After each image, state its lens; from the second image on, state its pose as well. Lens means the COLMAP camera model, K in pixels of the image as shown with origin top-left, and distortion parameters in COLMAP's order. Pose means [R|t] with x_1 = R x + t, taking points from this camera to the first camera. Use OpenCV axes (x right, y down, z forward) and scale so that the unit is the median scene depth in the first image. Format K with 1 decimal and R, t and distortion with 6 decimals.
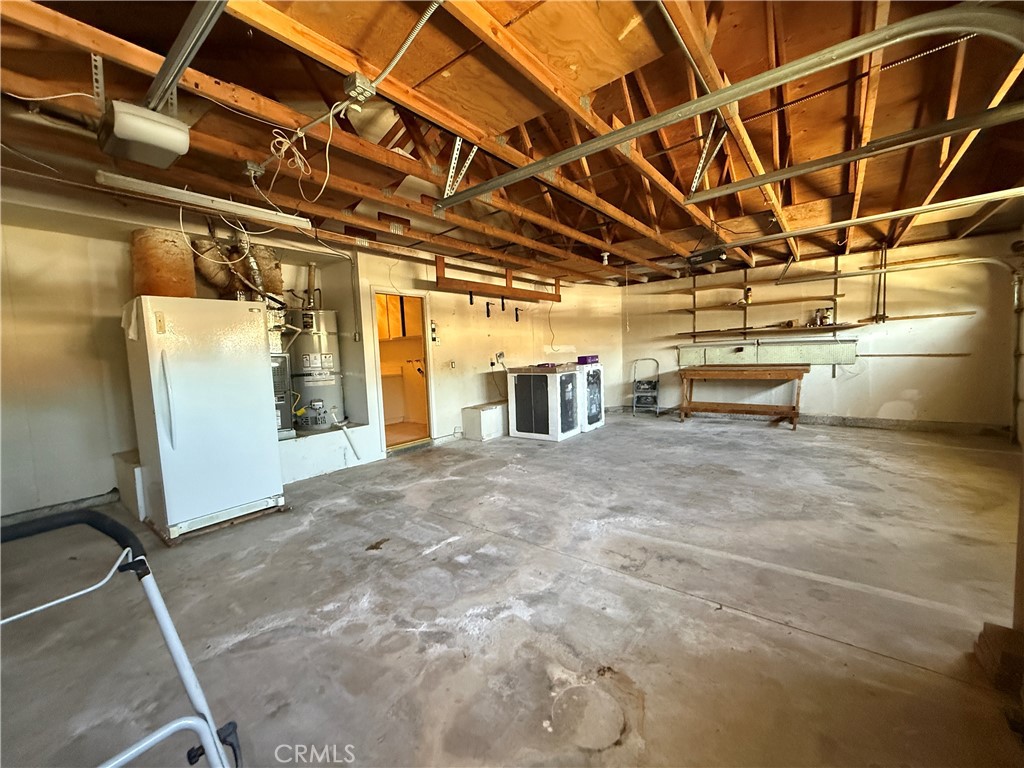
lens RADIAL K [[408.7, 0, 507.6], [0, 408.7, 384.1], [0, 0, 1]] dist [0.000764, 0.000489]
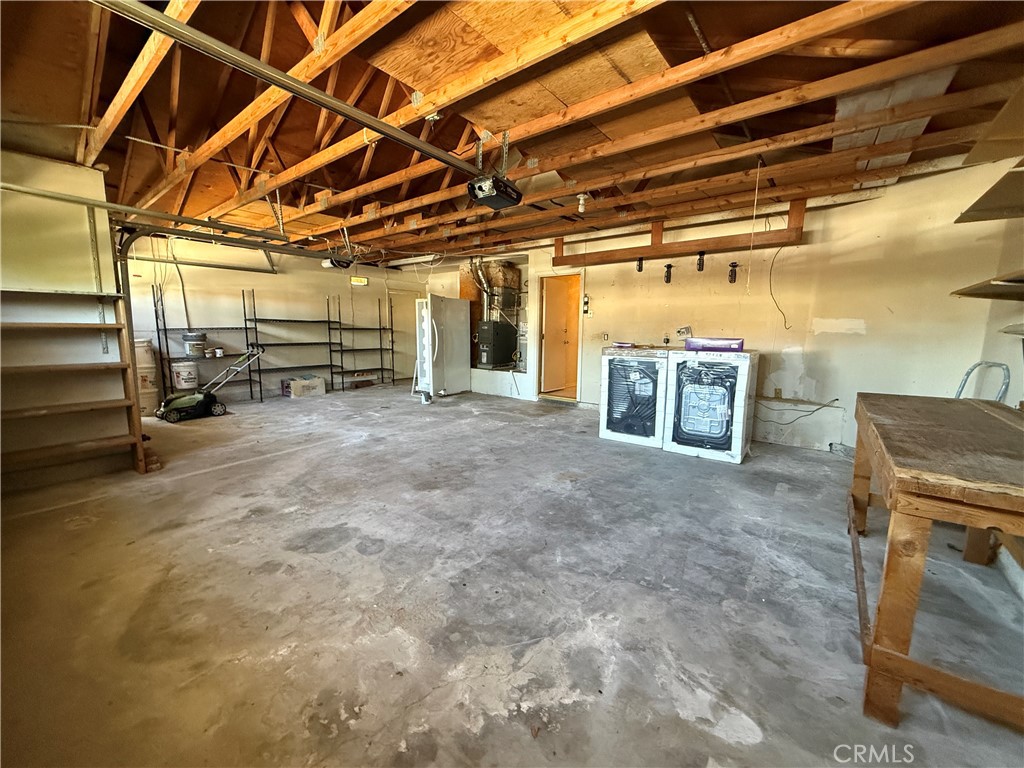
lens RADIAL K [[408.7, 0, 511.3], [0, 408.7, 385.5], [0, 0, 1]] dist [0.000764, 0.000489]
pose [[0.000997, 0.179972, -0.983671, 1.280481], [-0.087229, 0.979938, 0.179200, -0.131841], [0.996188, 0.085626, 0.016676, 1.115103]]
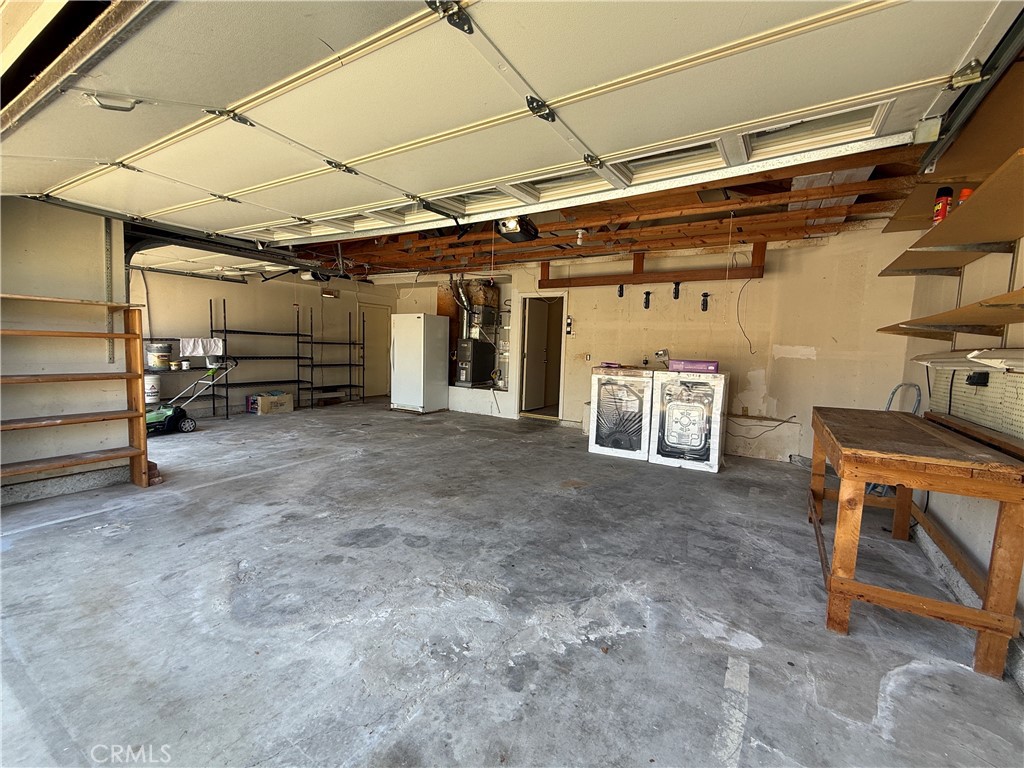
lens RADIAL K [[442.4, 0, 513.7], [0, 442.4, 386.2], [0, 0, 1]] dist [0.001933, -0.000335]
pose [[0.115936, 0.133550, -0.984237, 1.420061], [-0.115469, 0.986013, 0.120189, -0.129227], [0.986522, 0.099715, 0.129735, 0.983380]]
